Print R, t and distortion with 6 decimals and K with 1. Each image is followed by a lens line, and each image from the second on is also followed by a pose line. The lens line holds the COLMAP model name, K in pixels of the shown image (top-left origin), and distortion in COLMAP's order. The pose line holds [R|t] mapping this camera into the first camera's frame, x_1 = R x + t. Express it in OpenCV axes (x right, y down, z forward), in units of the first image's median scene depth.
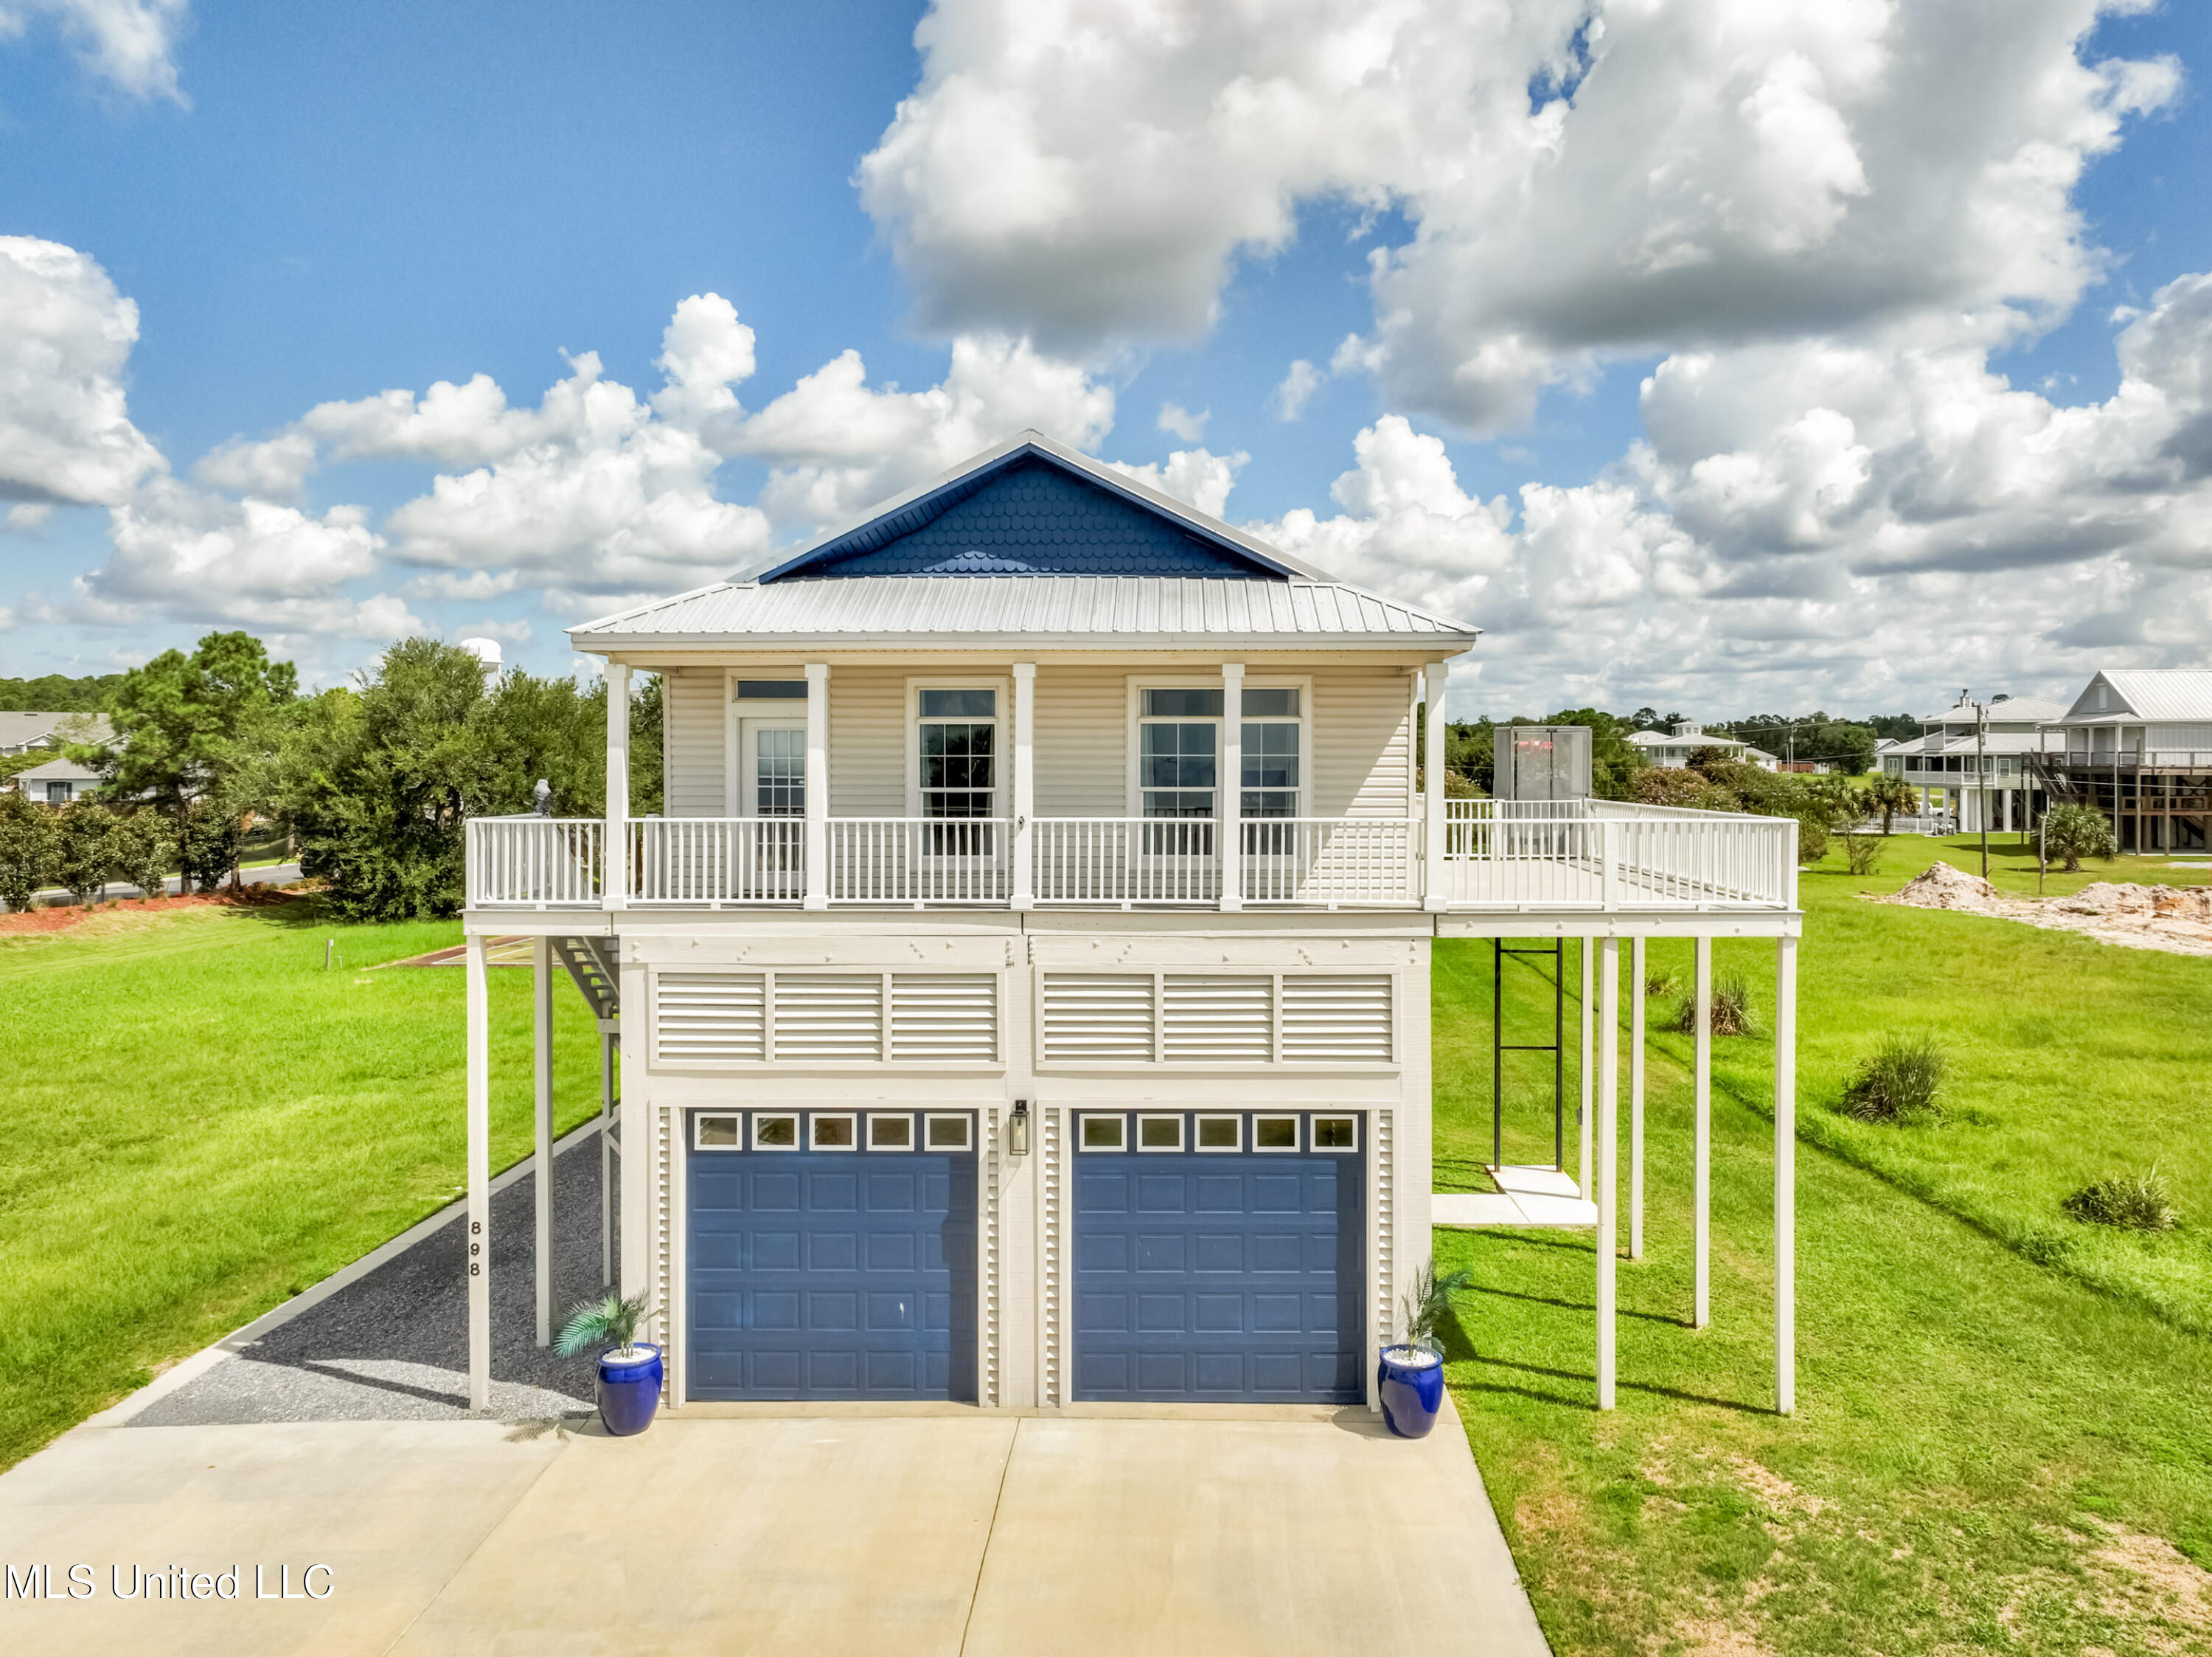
lens RADIAL K [[1565.2, 0, 1147.4], [0, 1565.2, 759.0], [0, 0, 1]] dist [-0.003656, 0.002356]
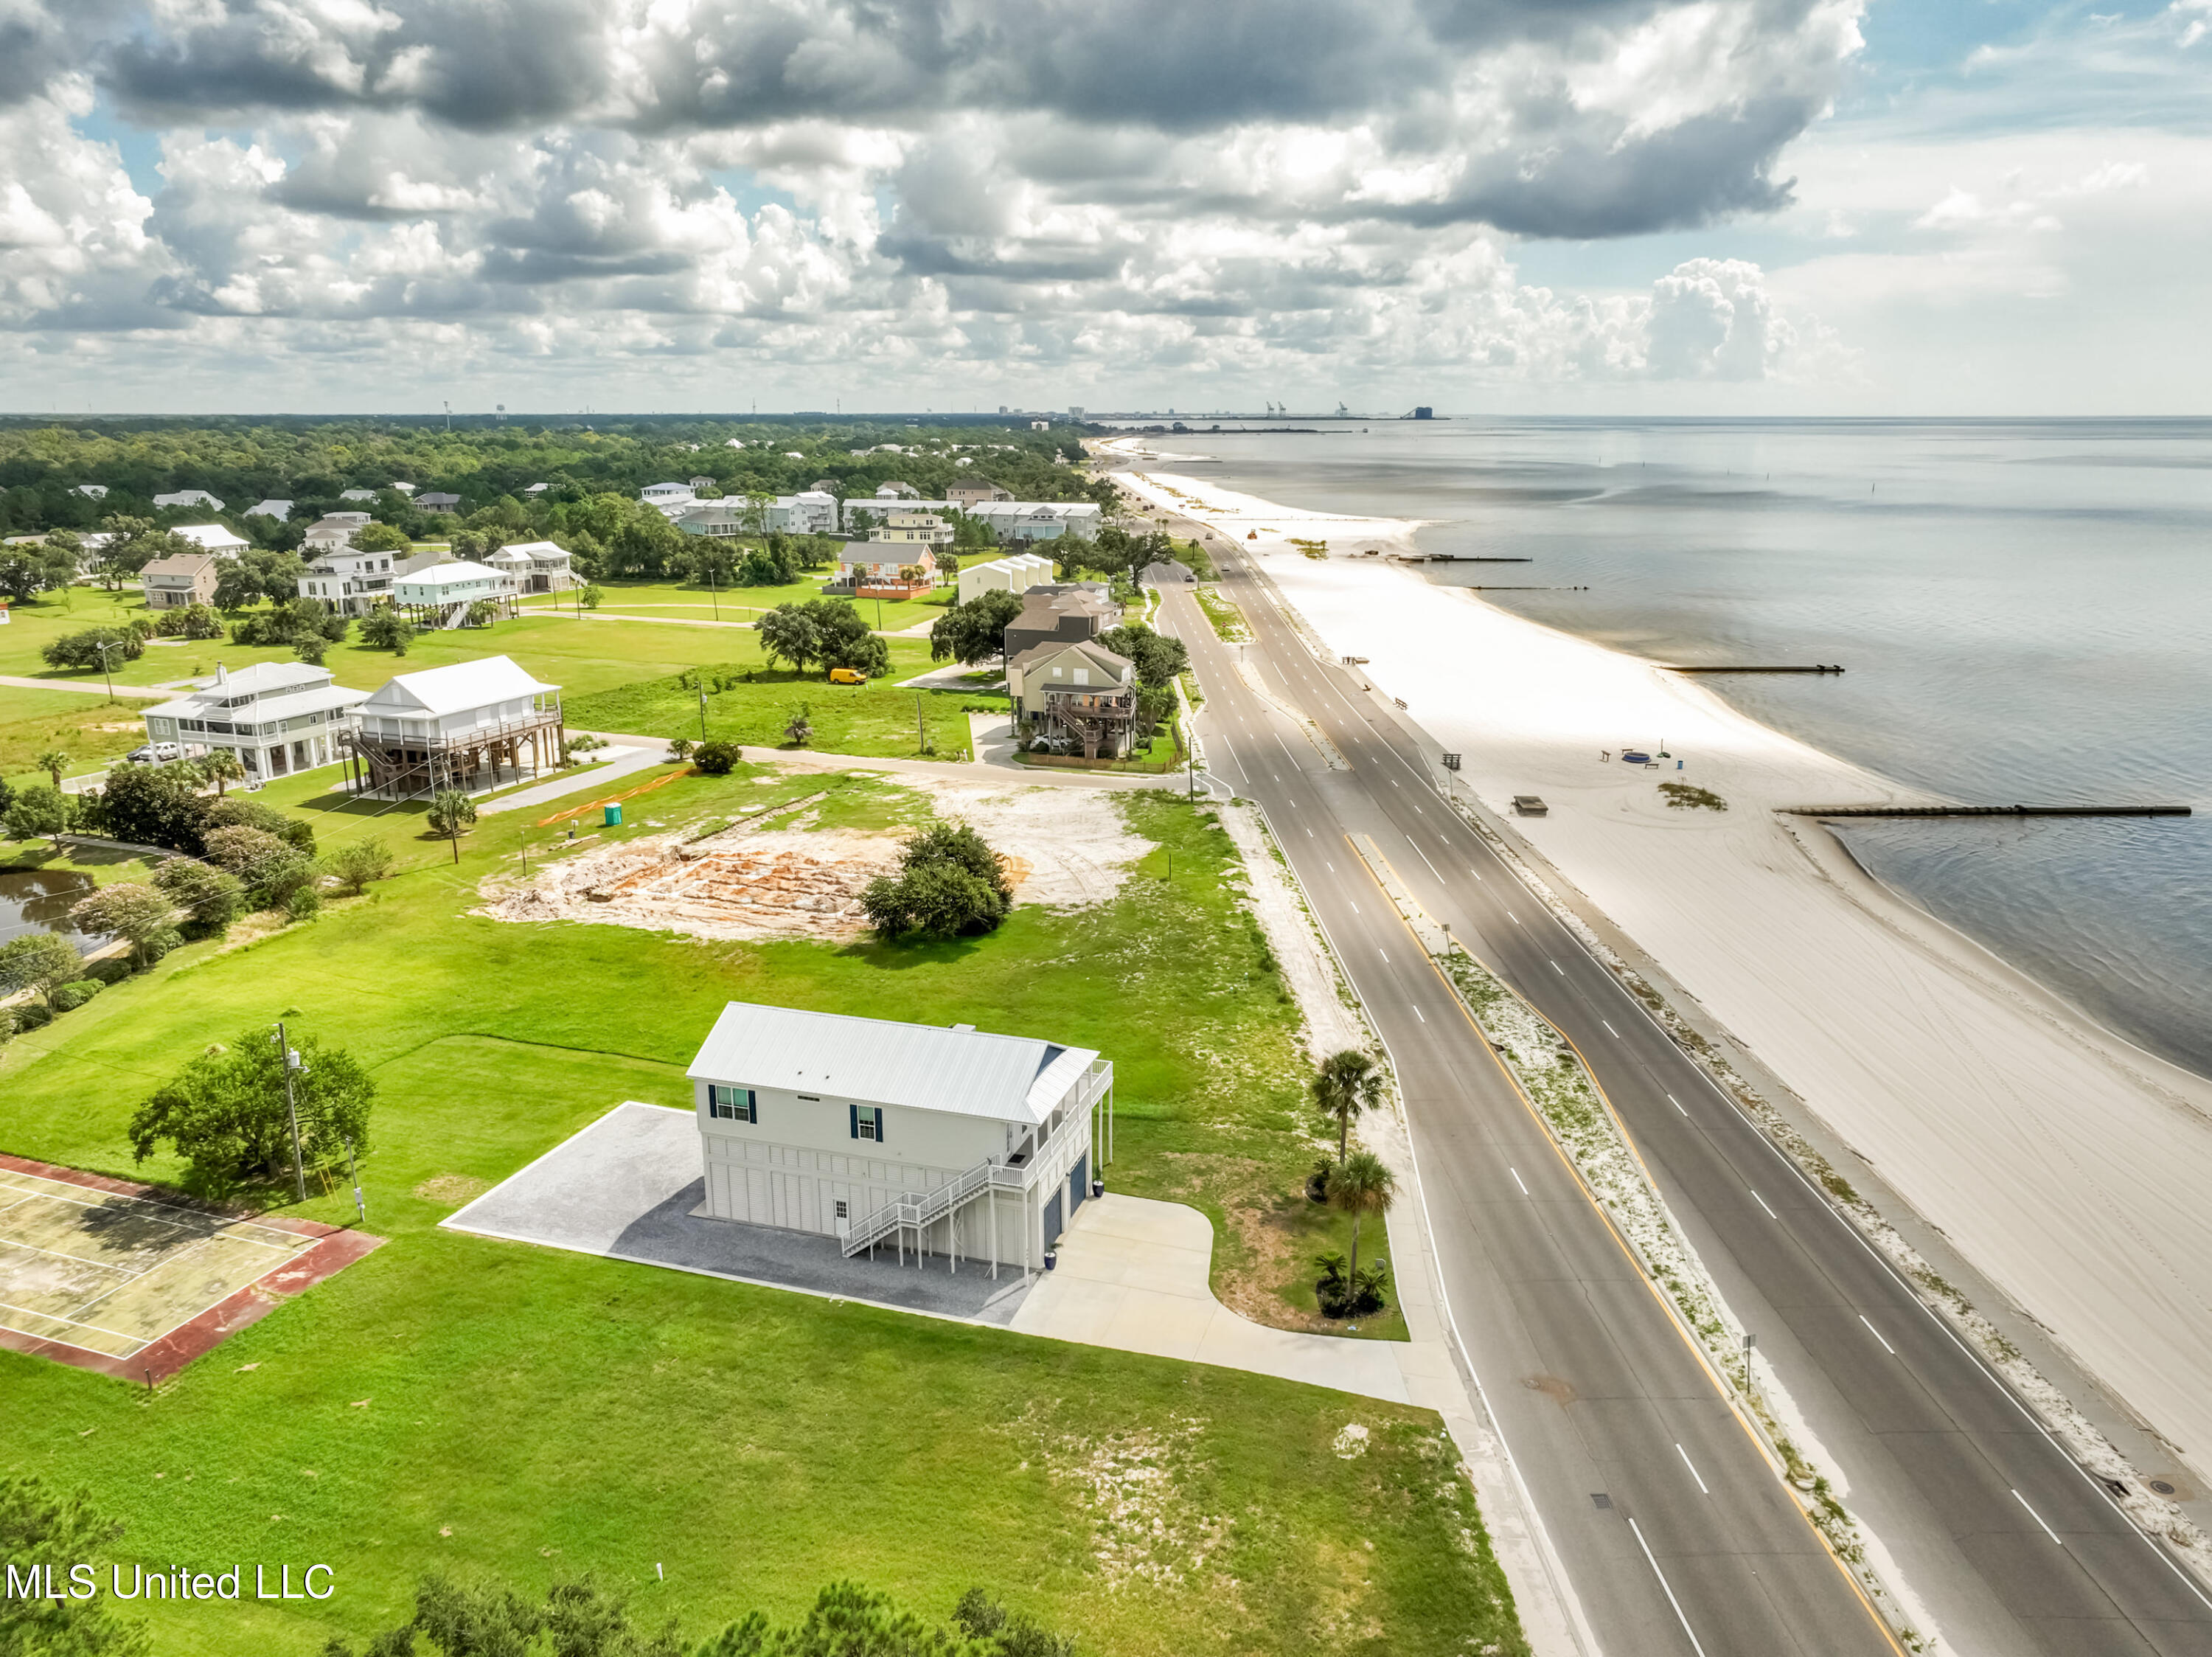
lens RADIAL K [[1590.1, 0, 1108.3], [0, 1590.1, 835.9], [0, 0, 1]] dist [-0.001424, 0.015567]
pose [[0.291174, -0.246335, 0.924412, -4.456065], [0.004090, 0.966592, 0.256287, -2.122333], [-0.956661, -0.070843, 0.282454, -0.487060]]
